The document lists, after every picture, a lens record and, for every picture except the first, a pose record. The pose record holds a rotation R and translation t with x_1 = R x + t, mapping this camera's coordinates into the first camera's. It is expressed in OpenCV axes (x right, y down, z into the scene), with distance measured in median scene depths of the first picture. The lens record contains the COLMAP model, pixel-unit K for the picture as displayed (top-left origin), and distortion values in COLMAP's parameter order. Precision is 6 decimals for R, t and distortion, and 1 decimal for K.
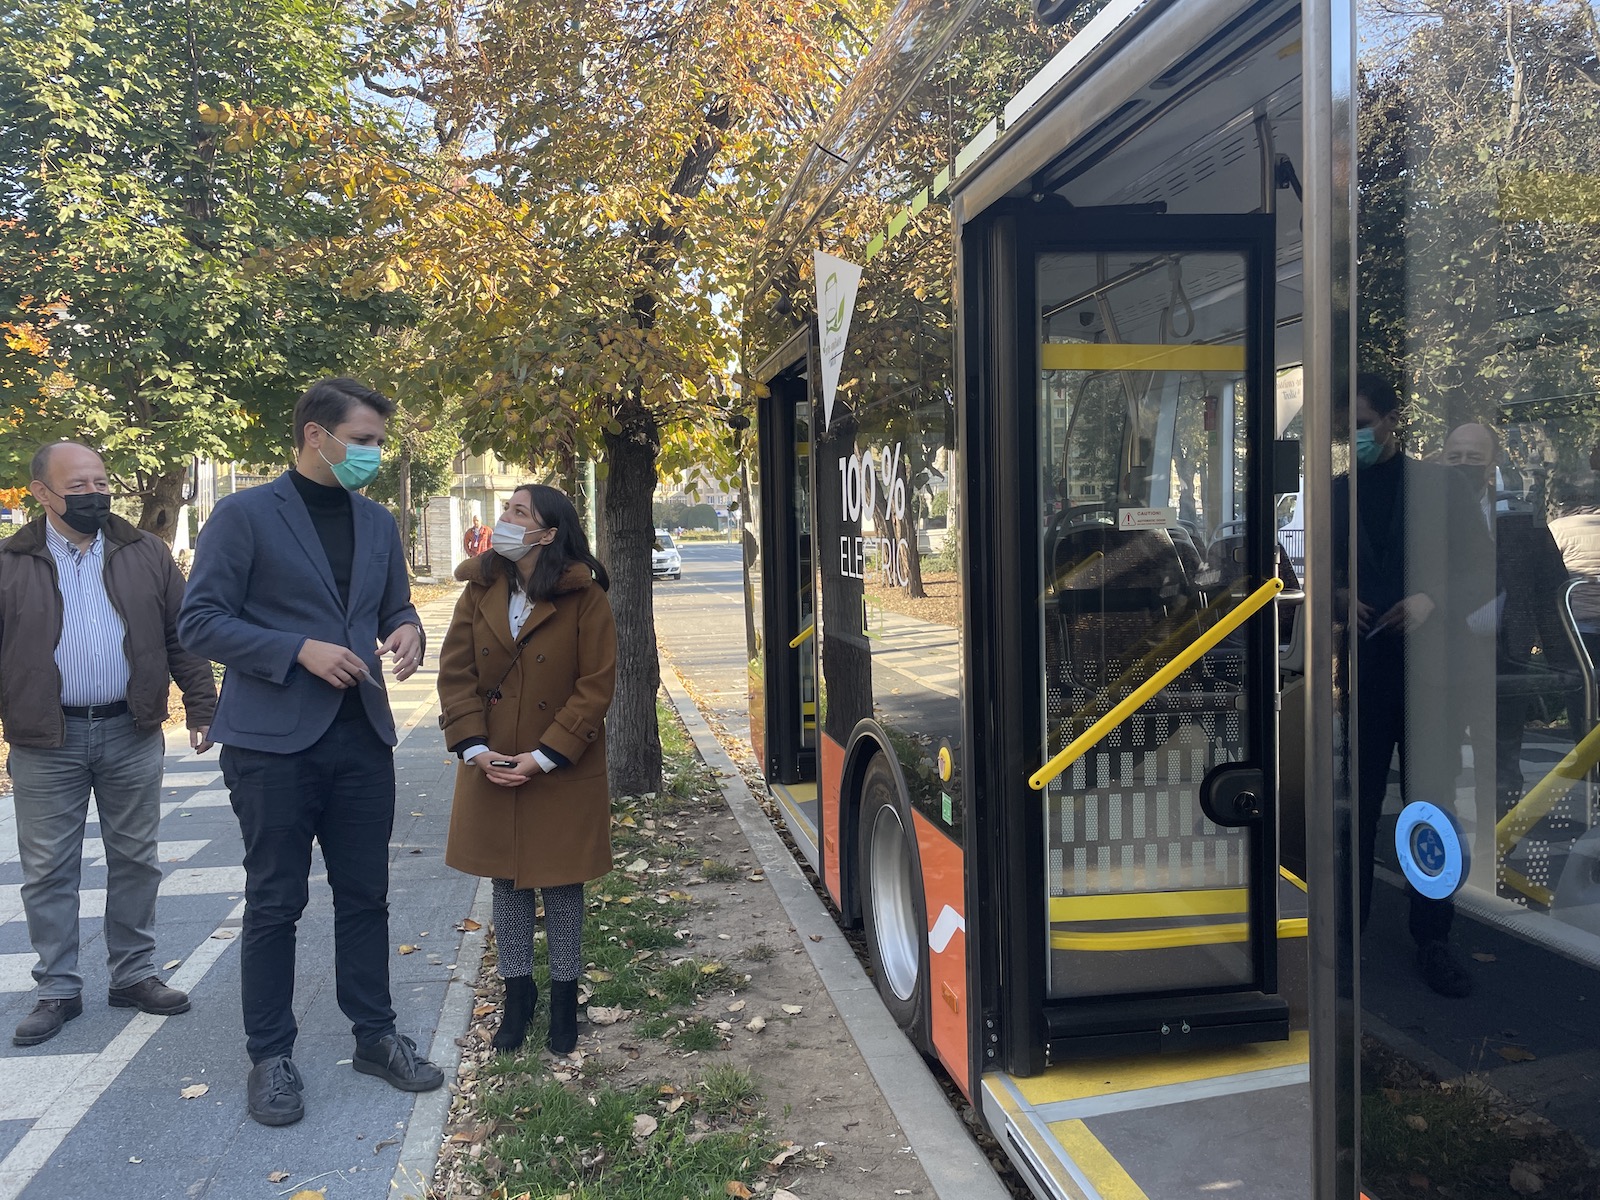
lens RADIAL K [[1208.6, 0, 800.0], [0, 1208.6, 600.0], [0, 0, 1]] dist [0.121112, -0.159596]
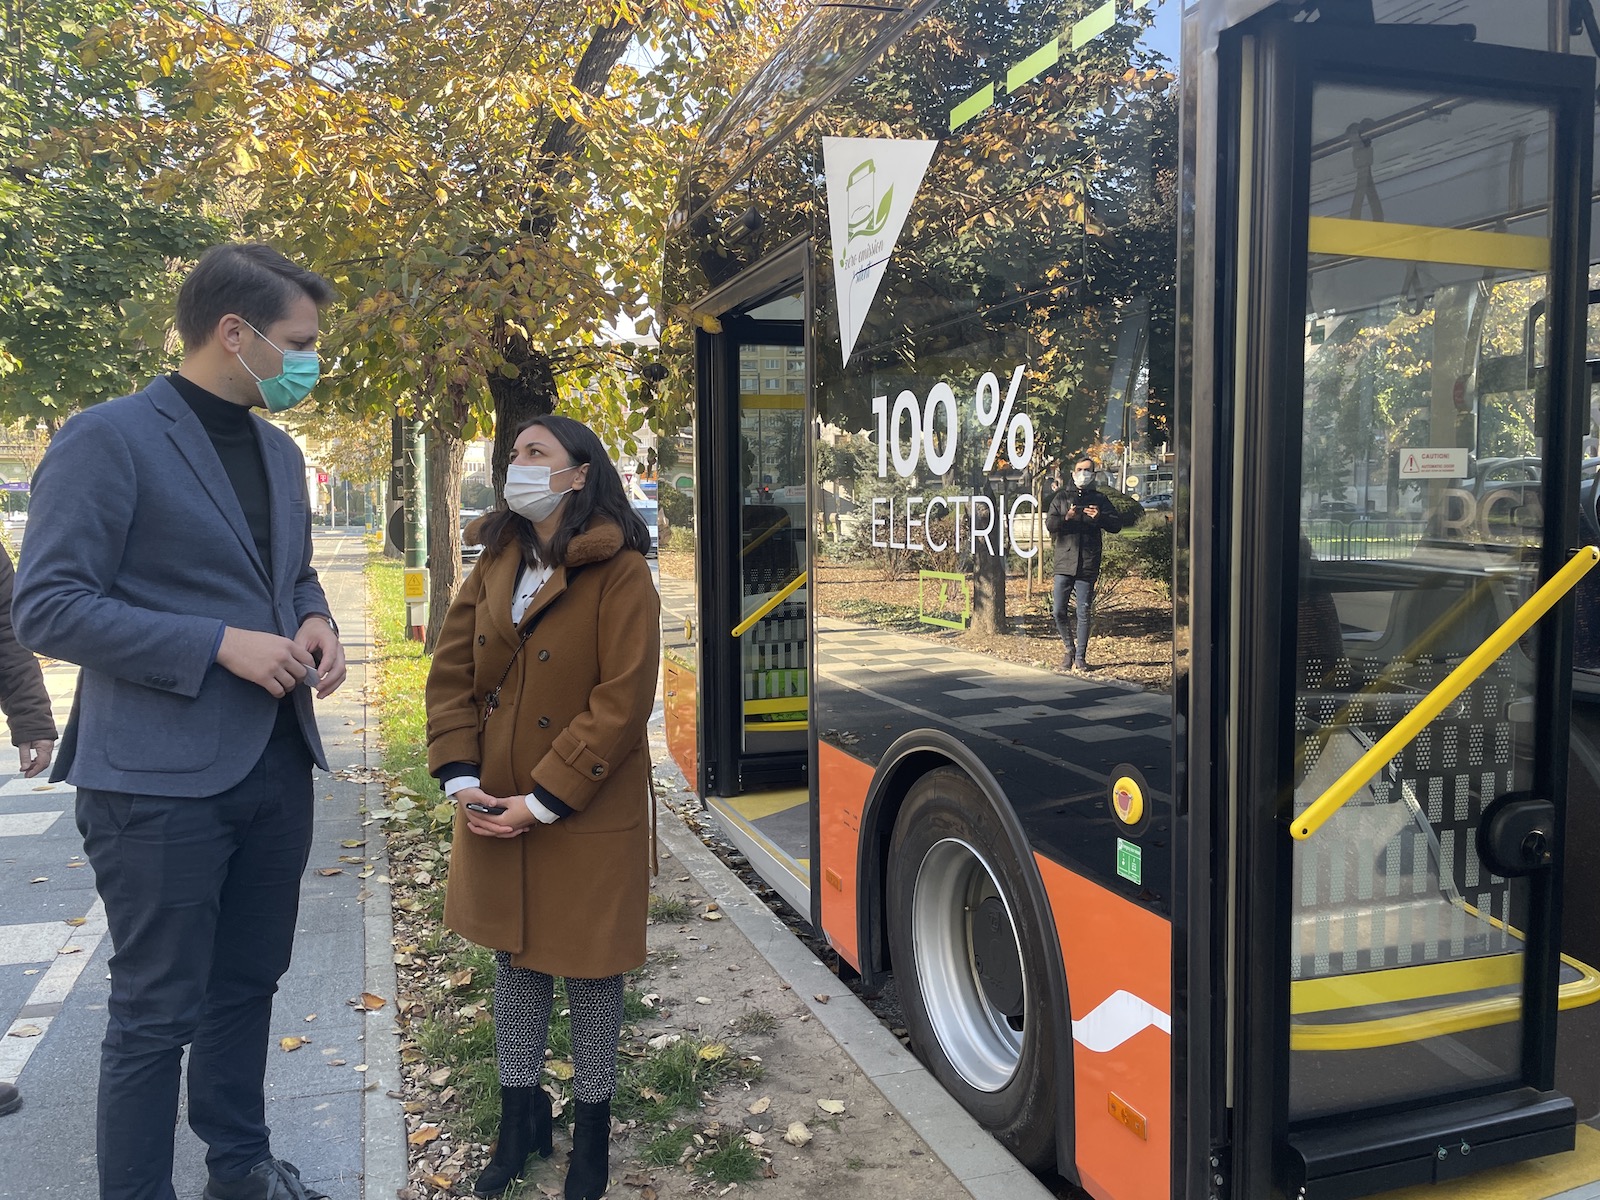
lens RADIAL K [[1210.6, 0, 793.2], [0, 1210.6, 602.3], [0, 0, 1]] dist [0.098443, -0.123037]
pose [[0.987842, 0.001365, 0.155457, -0.143288], [-0.003610, 0.999893, 0.014157, 0.004882], [-0.155421, -0.014546, 0.987741, 0.228654]]
